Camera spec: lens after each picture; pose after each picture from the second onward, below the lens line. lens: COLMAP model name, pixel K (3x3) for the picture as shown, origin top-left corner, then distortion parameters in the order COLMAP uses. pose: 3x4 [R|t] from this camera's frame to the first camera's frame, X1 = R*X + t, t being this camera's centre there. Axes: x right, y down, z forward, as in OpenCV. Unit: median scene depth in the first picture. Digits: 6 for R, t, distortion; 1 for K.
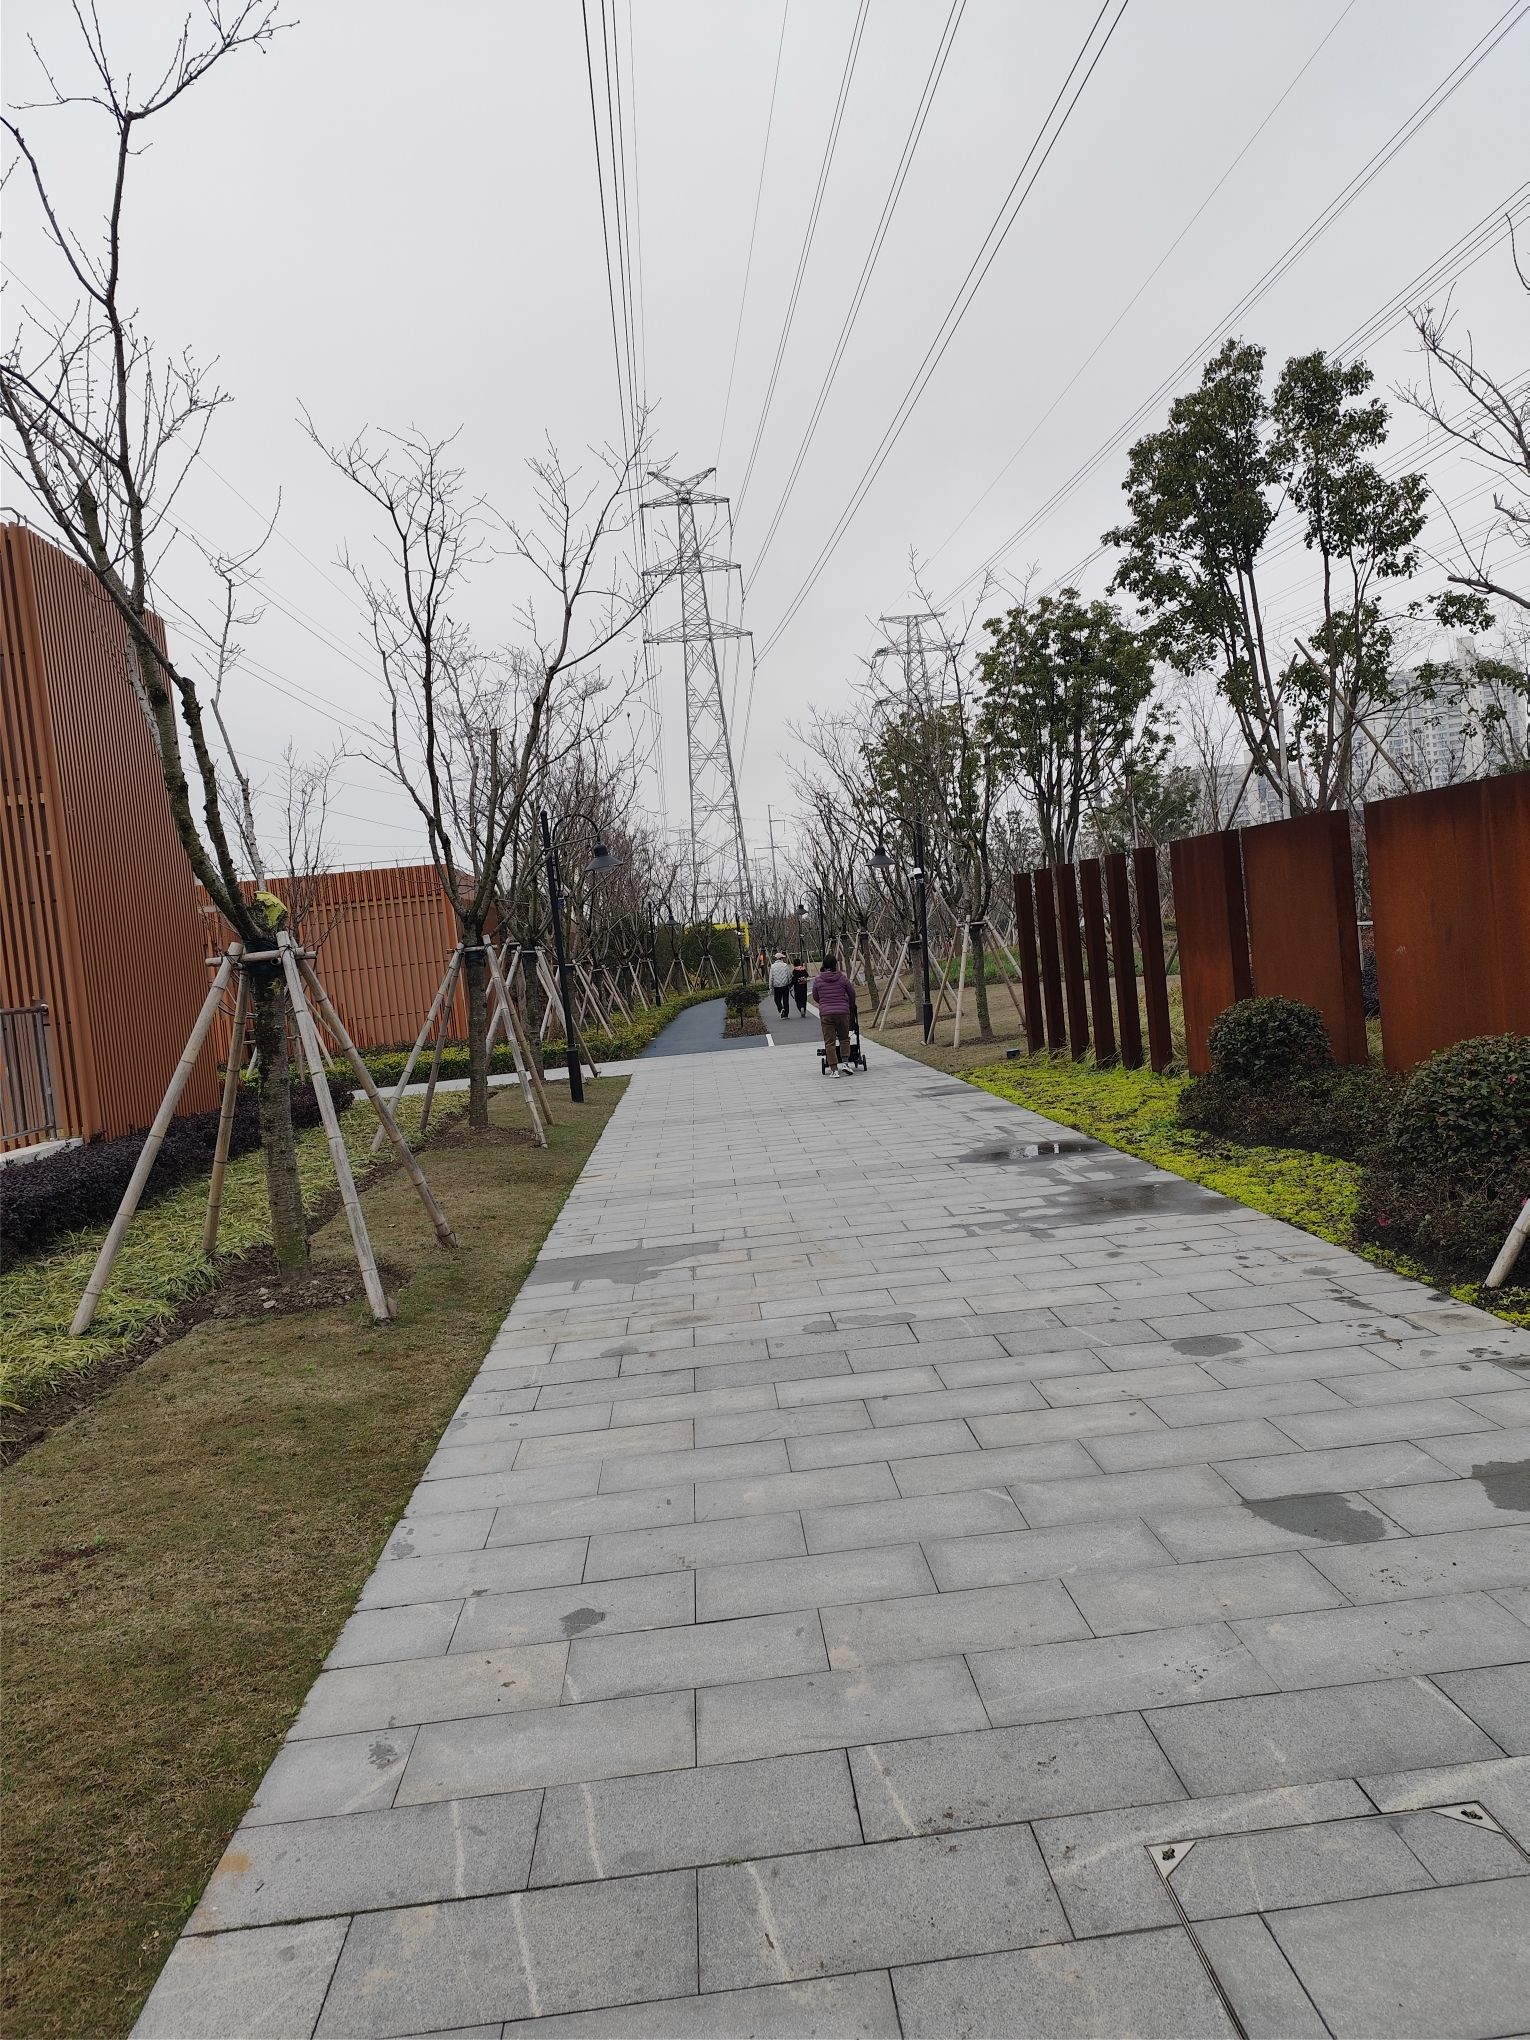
lens RADIAL K [[1385.1, 0, 769.8], [0, 1385.1, 1020.2], [0, 0, 1]] dist [0.008361, -0.004750]
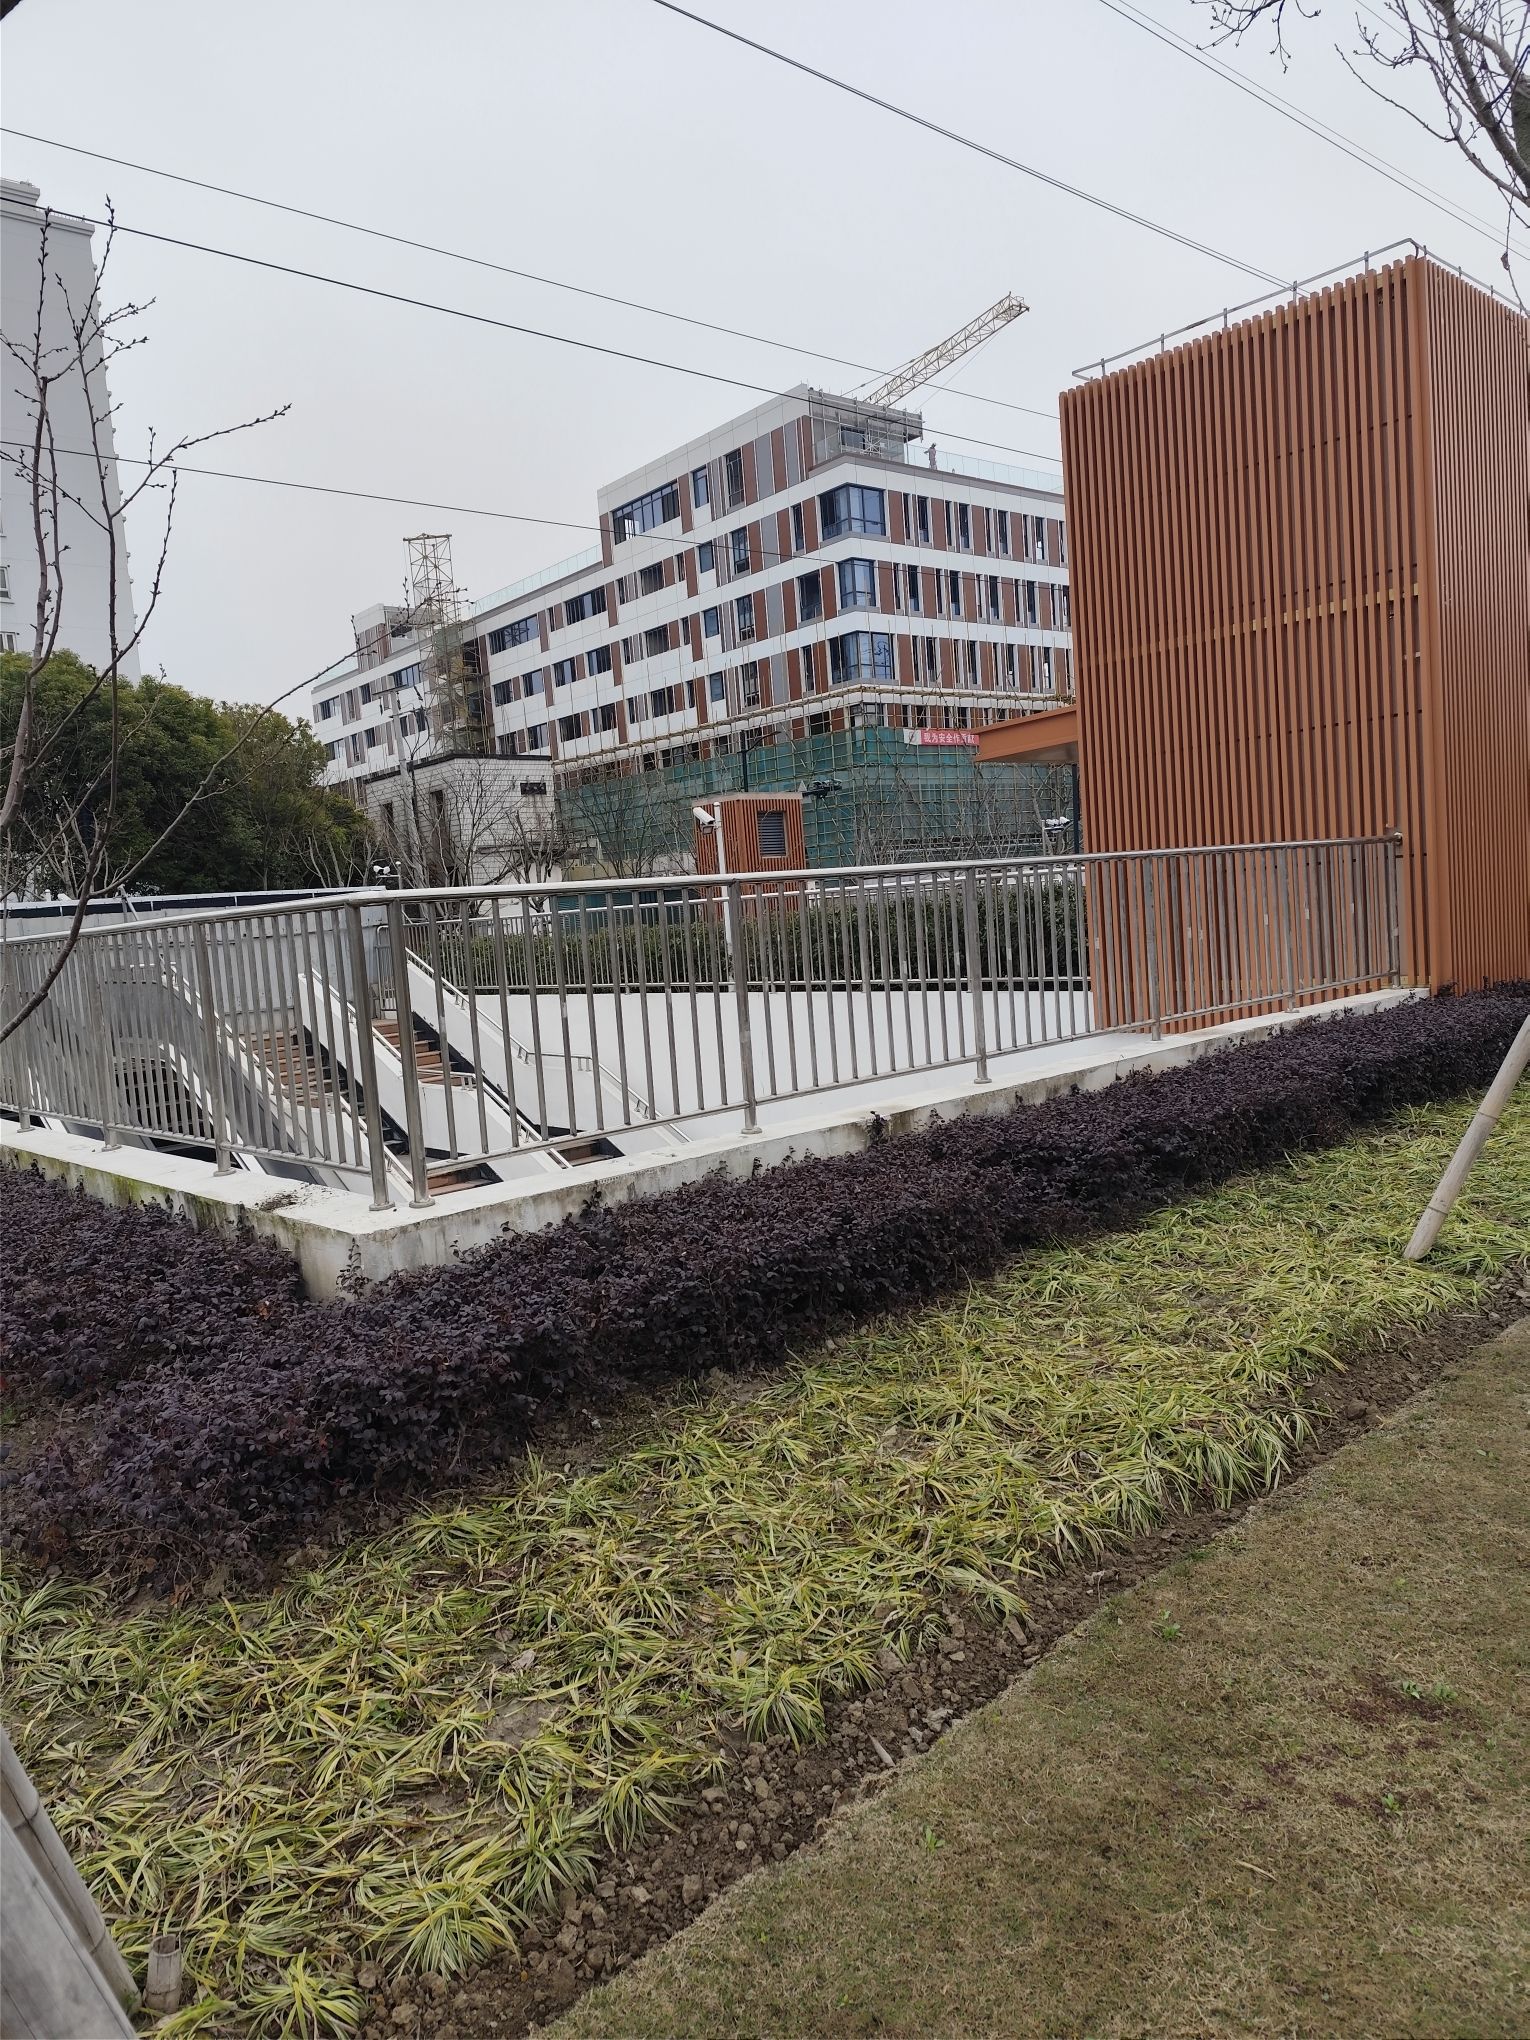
lens RADIAL K [[1385.1, 0, 767.4], [0, 1385.1, 1017.5], [0, 0, 1]] dist [0.008361, -0.004750]
pose [[0.621381, 0.114563, -0.775088, -0.103523], [-0.021359, 0.991362, 0.129405, -0.001028], [0.783218, -0.063855, 0.618460, 0.183831]]
